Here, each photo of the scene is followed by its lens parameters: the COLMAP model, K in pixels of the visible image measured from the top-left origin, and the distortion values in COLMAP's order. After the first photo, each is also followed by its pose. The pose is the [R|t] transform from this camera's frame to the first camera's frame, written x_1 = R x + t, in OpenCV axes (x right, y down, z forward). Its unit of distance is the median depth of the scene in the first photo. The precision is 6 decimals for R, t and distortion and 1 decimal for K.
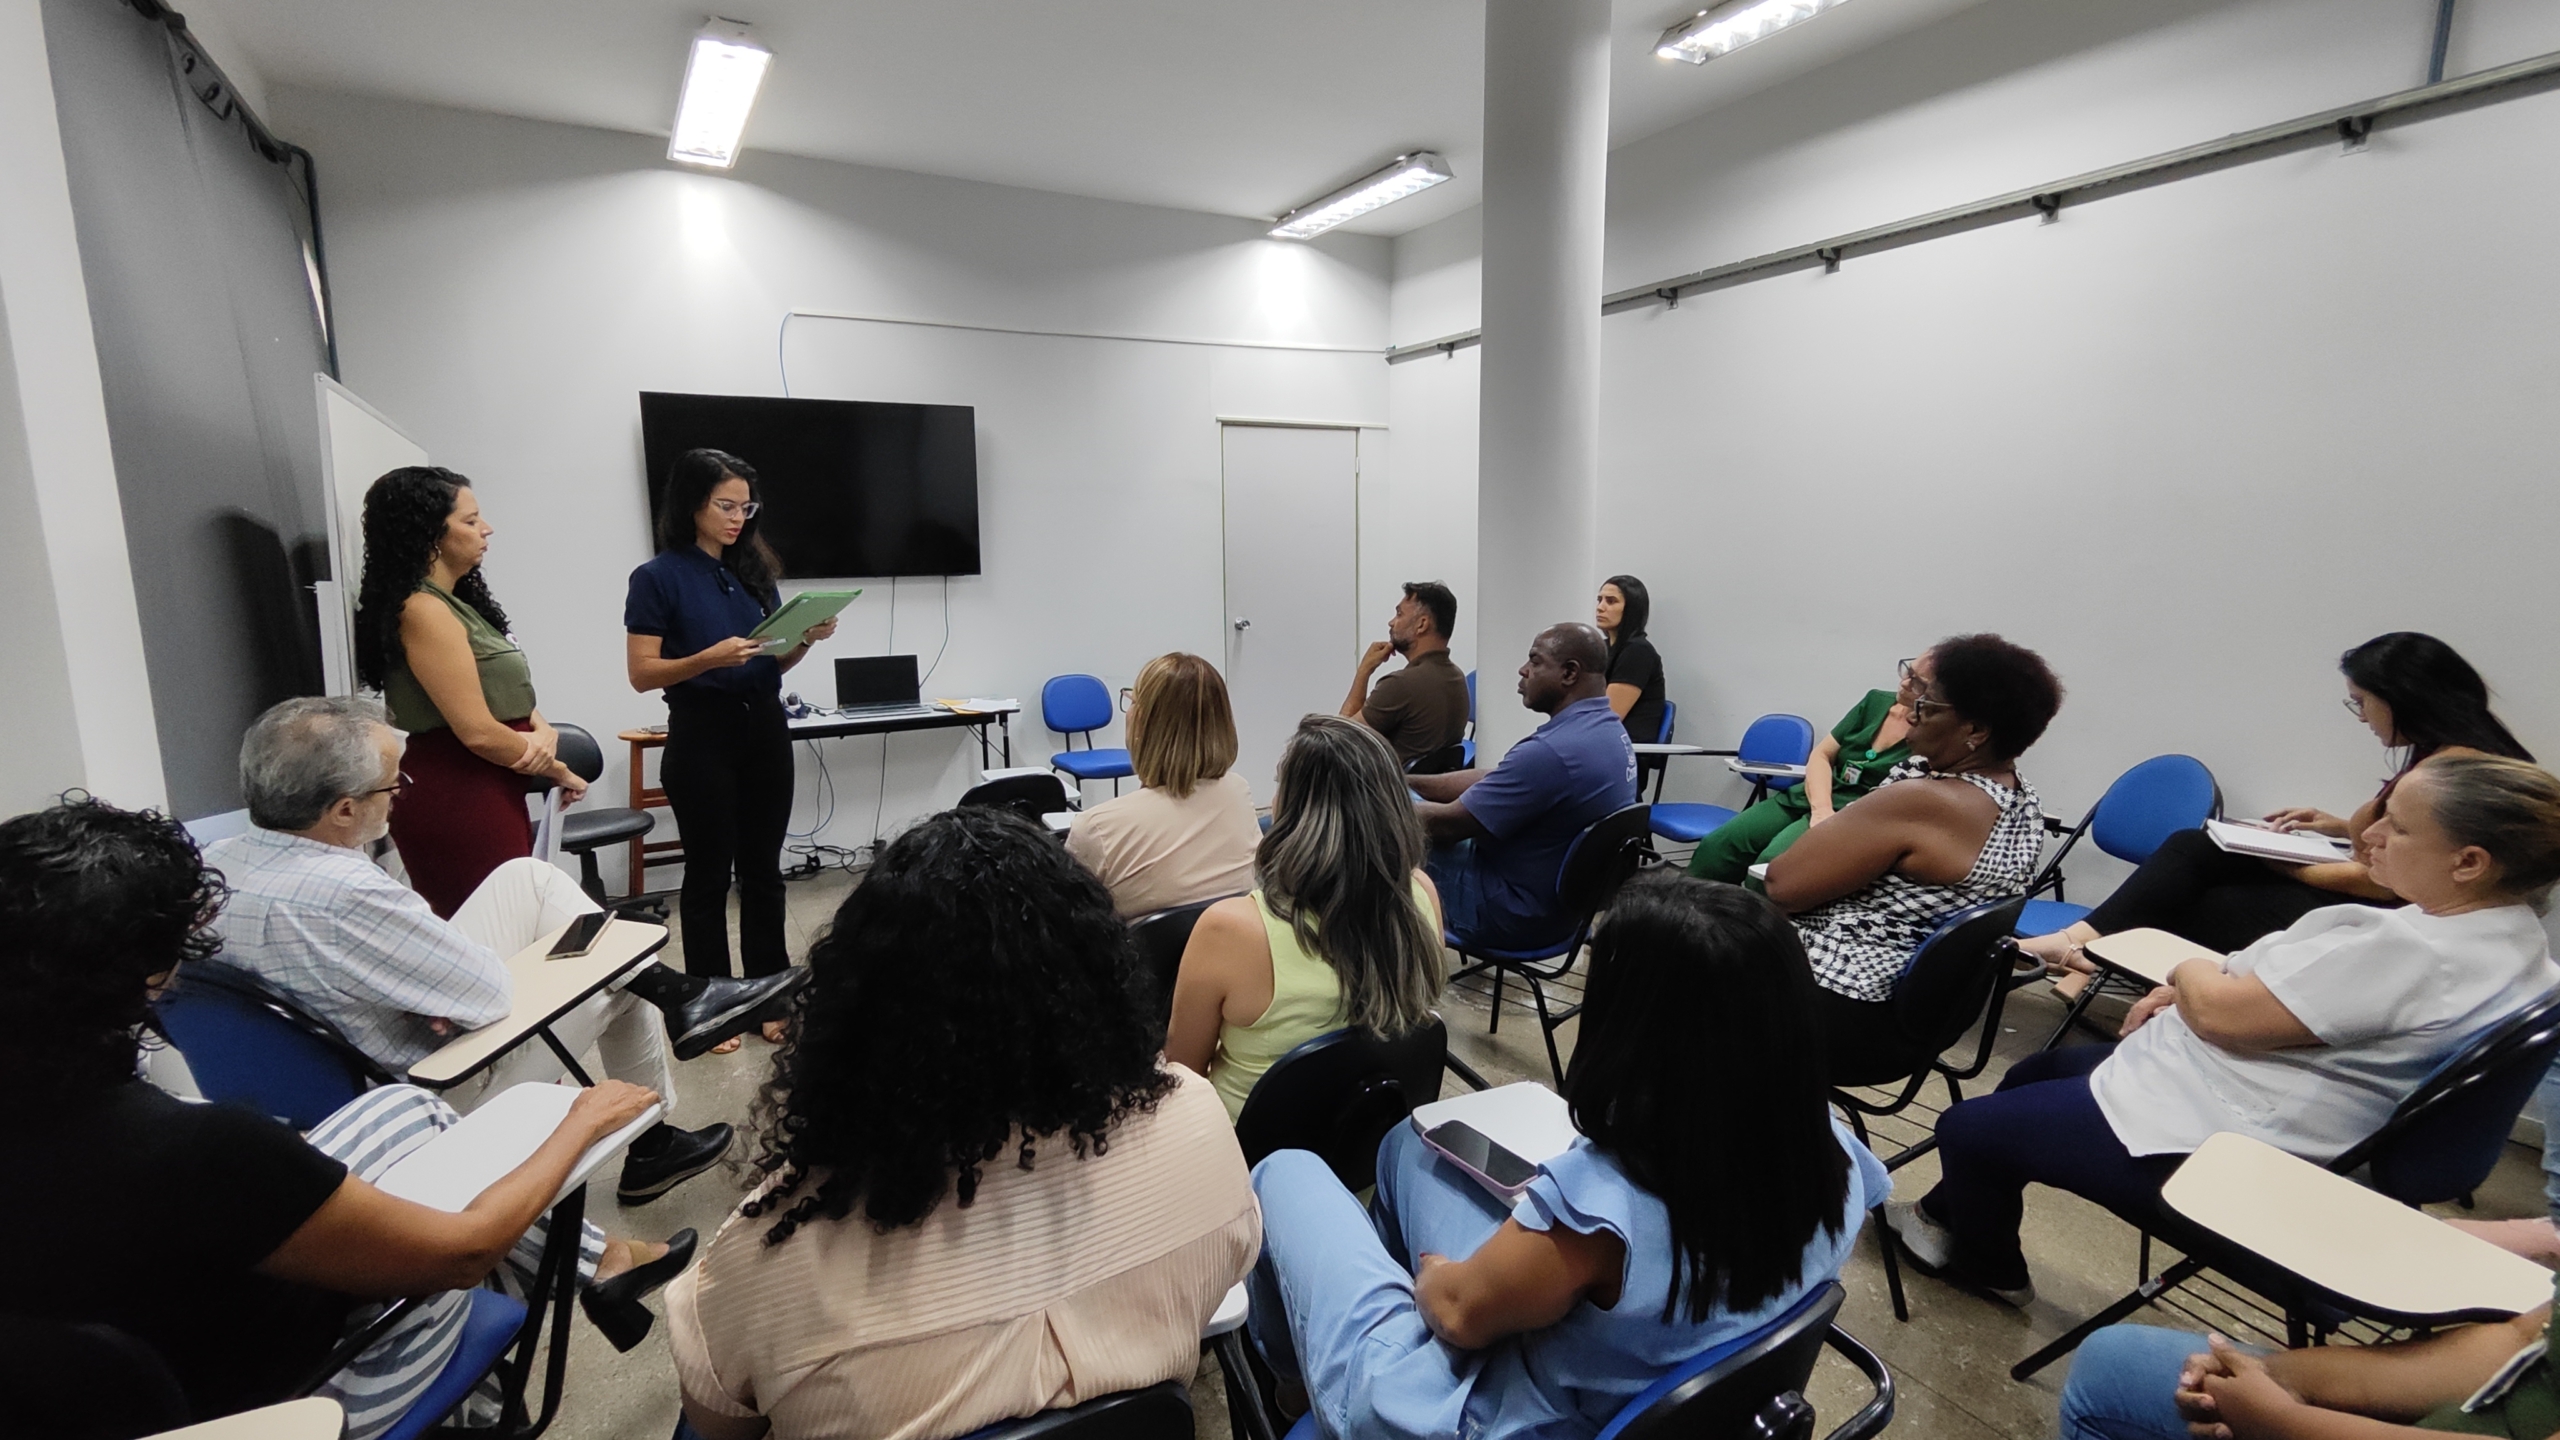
lens RADIAL K [[1142.9, 0, 1284.2], [0, 1142.9, 722.1], [0, 0, 1]] dist [-0.001432, -0.003960]
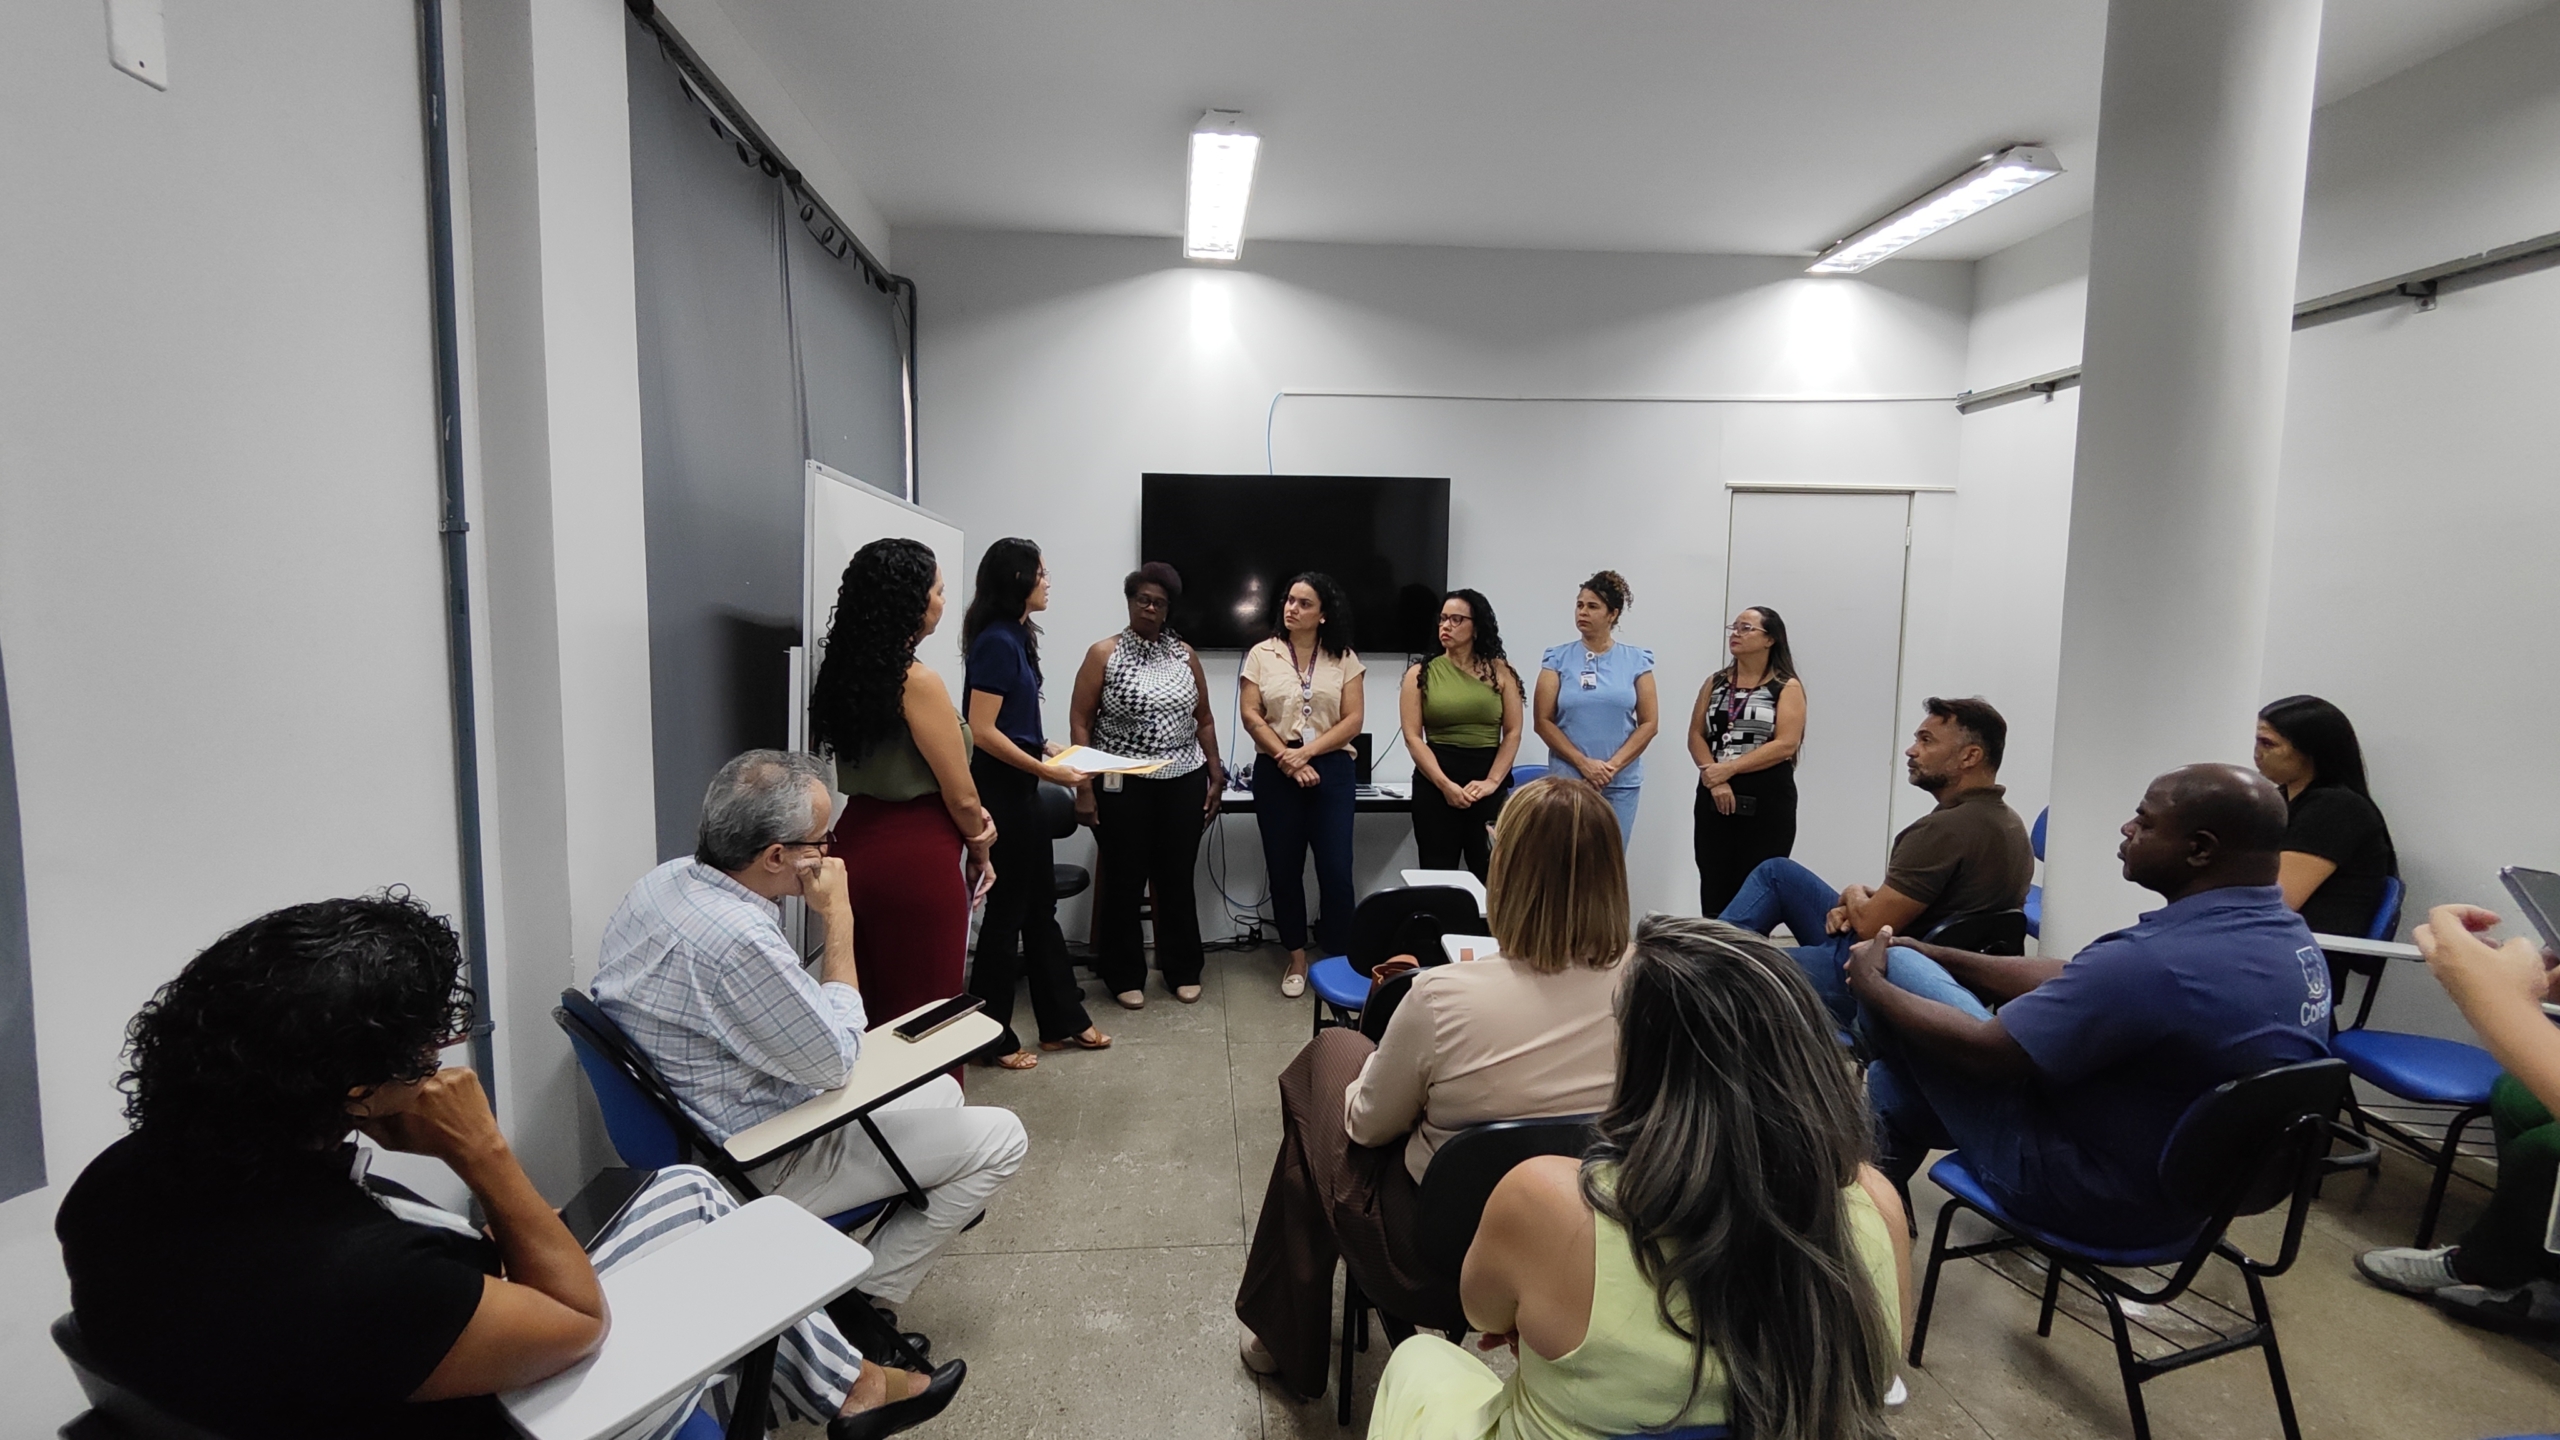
lens RADIAL K [[1142.9, 0, 1288.6], [0, 1142.9, 719.2], [0, 0, 1]] dist [-0.001432, -0.003960]
pose [[0.899647, 0.062718, -0.432091, 0.036426], [-0.090521, 0.994920, -0.044058, -0.026299], [0.427132, 0.078750, 0.900753, 0.117427]]
